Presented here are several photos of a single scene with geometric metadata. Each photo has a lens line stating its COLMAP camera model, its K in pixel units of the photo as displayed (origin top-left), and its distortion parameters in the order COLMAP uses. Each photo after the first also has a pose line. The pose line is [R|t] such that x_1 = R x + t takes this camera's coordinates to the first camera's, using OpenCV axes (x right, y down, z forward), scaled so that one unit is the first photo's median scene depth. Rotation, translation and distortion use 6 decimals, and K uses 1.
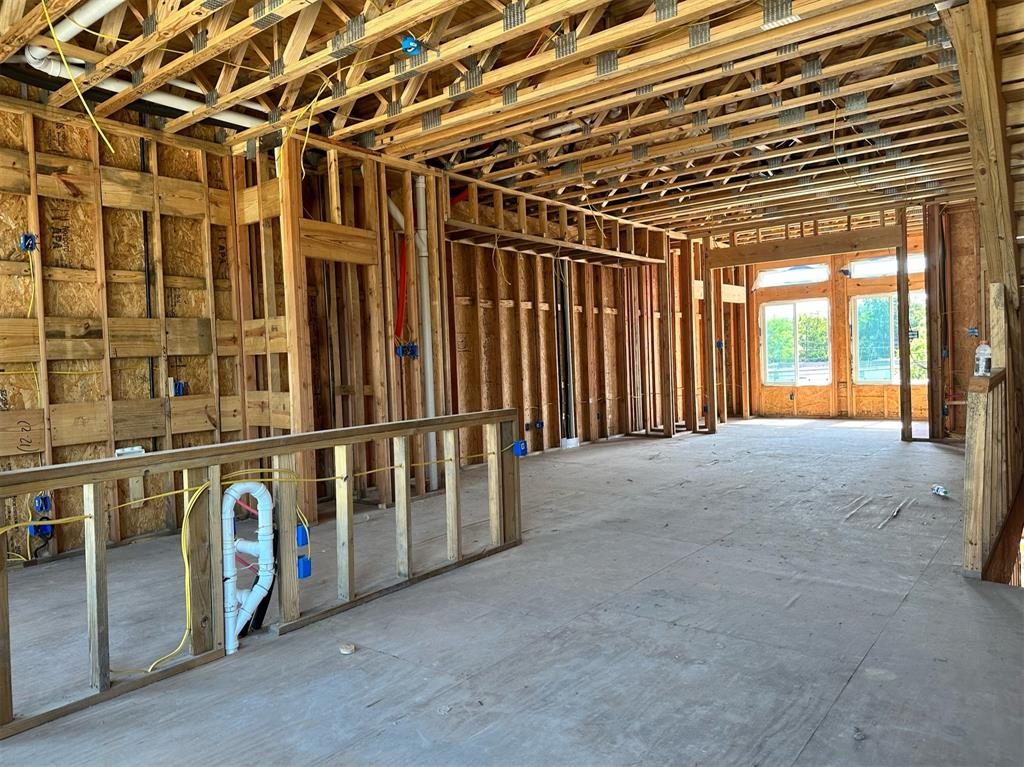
lens RADIAL K [[723.7, 0, 512.0], [0, 723.7, 383.5], [0, 0, 1]] dist [-0.013124, 0.001392]
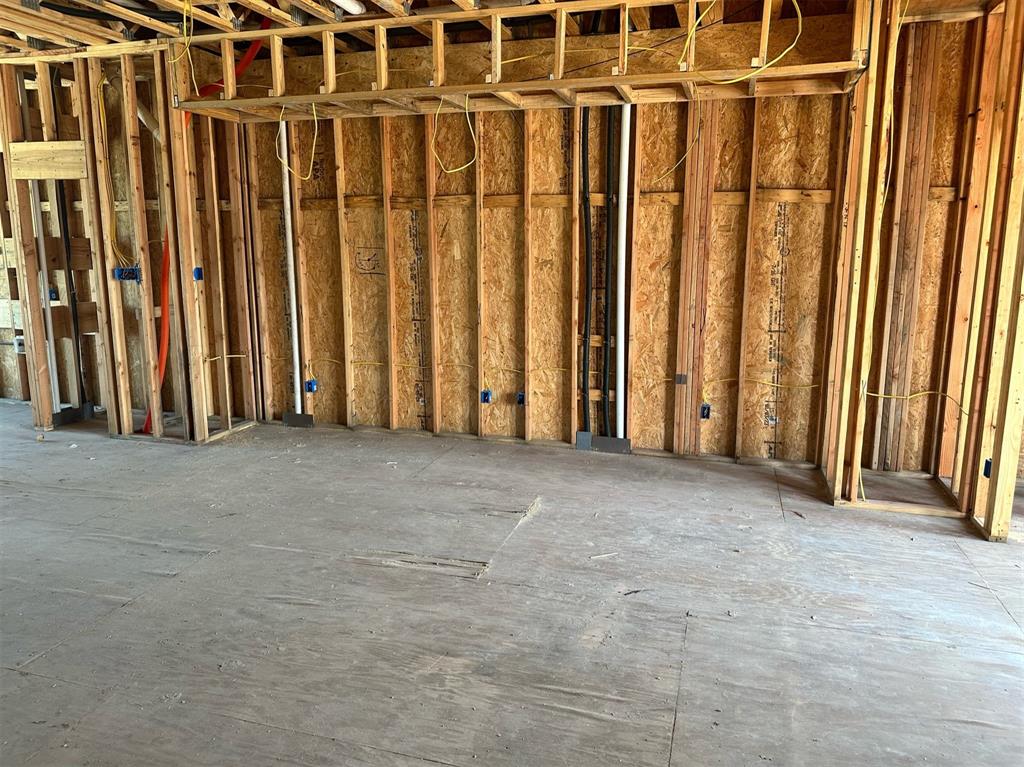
lens RADIAL K [[723.7, 0, 512.0], [0, 723.7, 383.5], [0, 0, 1]] dist [-0.013124, 0.001392]
pose [[0.389218, 0.206345, -0.897736, 0.670703], [-0.062035, 0.978246, 0.197954, -0.090373], [0.919054, -0.021357, 0.393552, 0.834927]]
